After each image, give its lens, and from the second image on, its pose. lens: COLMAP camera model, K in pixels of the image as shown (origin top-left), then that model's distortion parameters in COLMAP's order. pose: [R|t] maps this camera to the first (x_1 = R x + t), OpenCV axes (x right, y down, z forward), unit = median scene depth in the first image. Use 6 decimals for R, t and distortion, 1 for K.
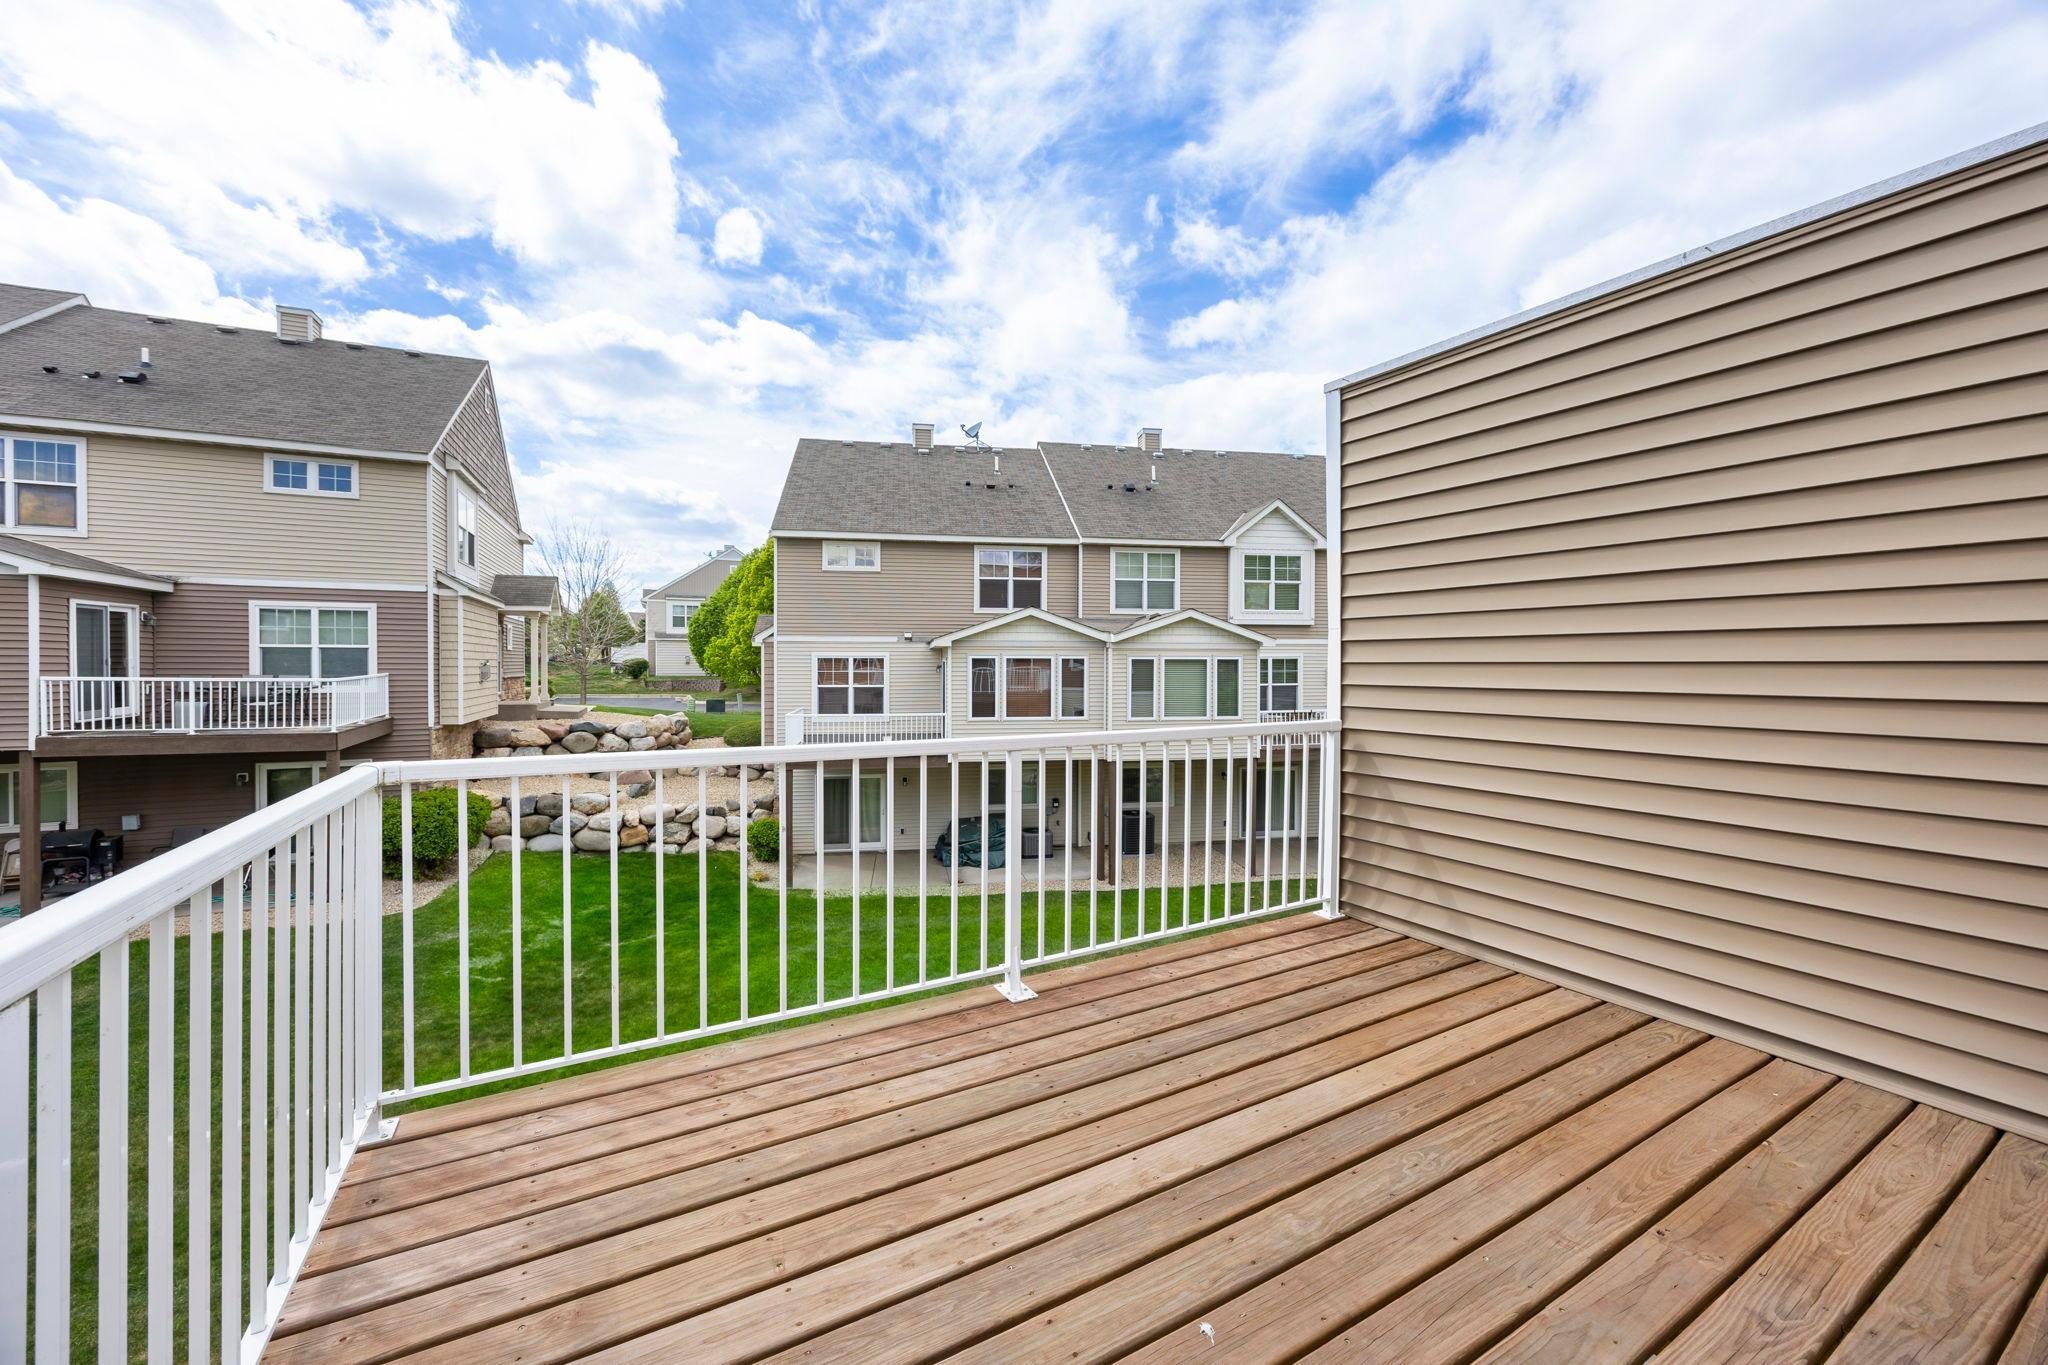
lens RADIAL K [[779.7, 0, 1024.0], [0, 779.7, 682.5], [0, 0, 1]] dist [-0.007475, 0.000226]
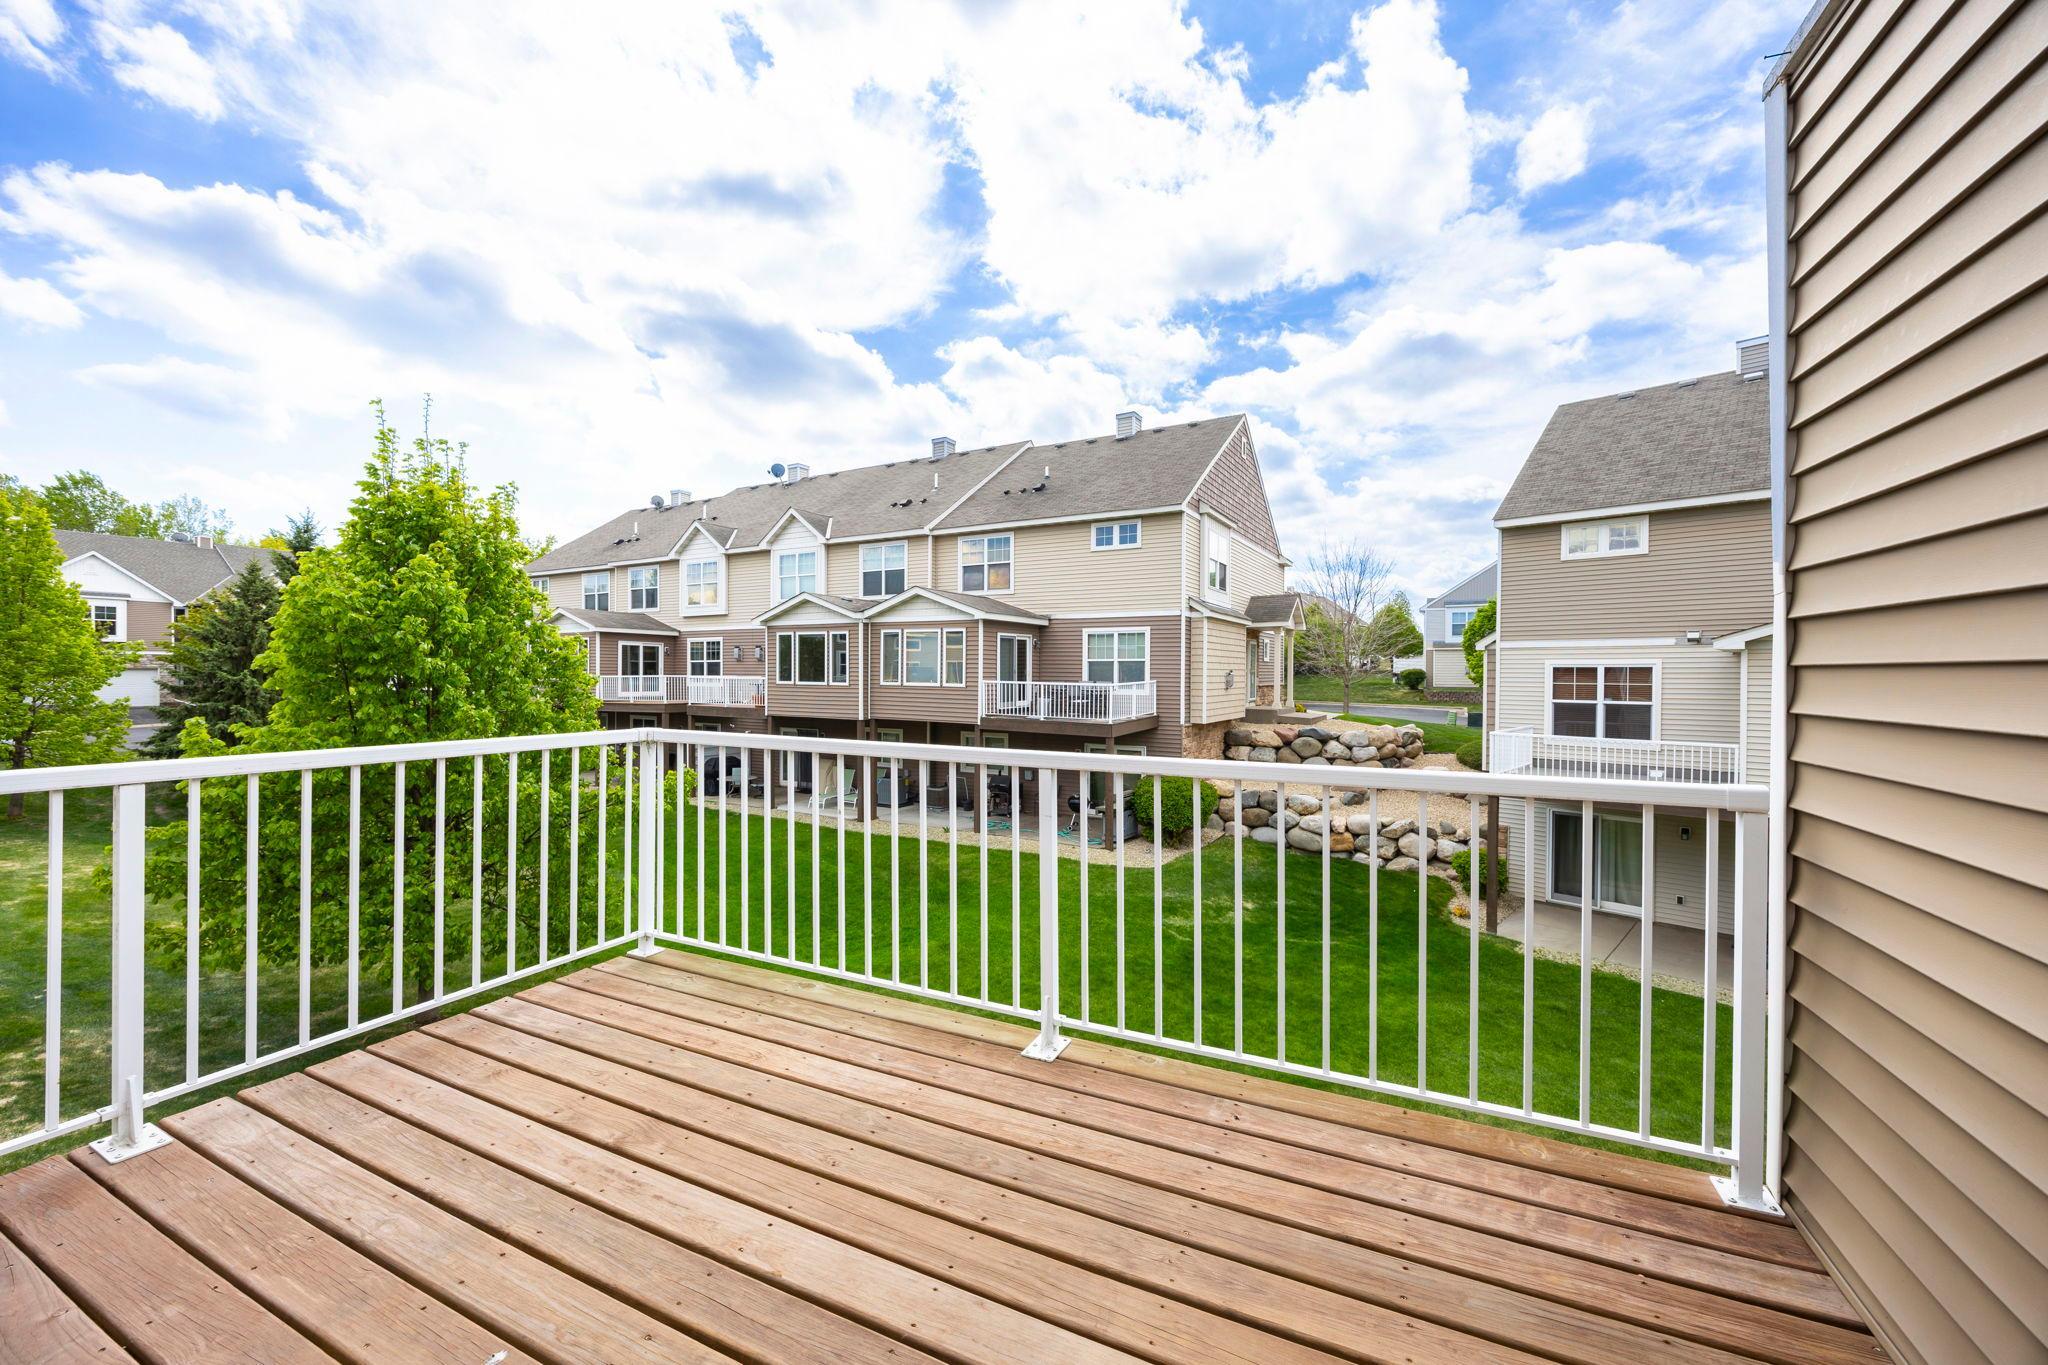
lens RADIAL K [[783.1, 0, 1025.9], [0, 783.1, 689.0], [0, 0, 1]] dist [-0.002128, 0.000039]
pose [[0.578727, 0.017692, -0.815329, 0.100538], [-0.022141, 0.999737, 0.005978, -0.001015], [0.815221, 0.014593, 0.578967, 0.069648]]
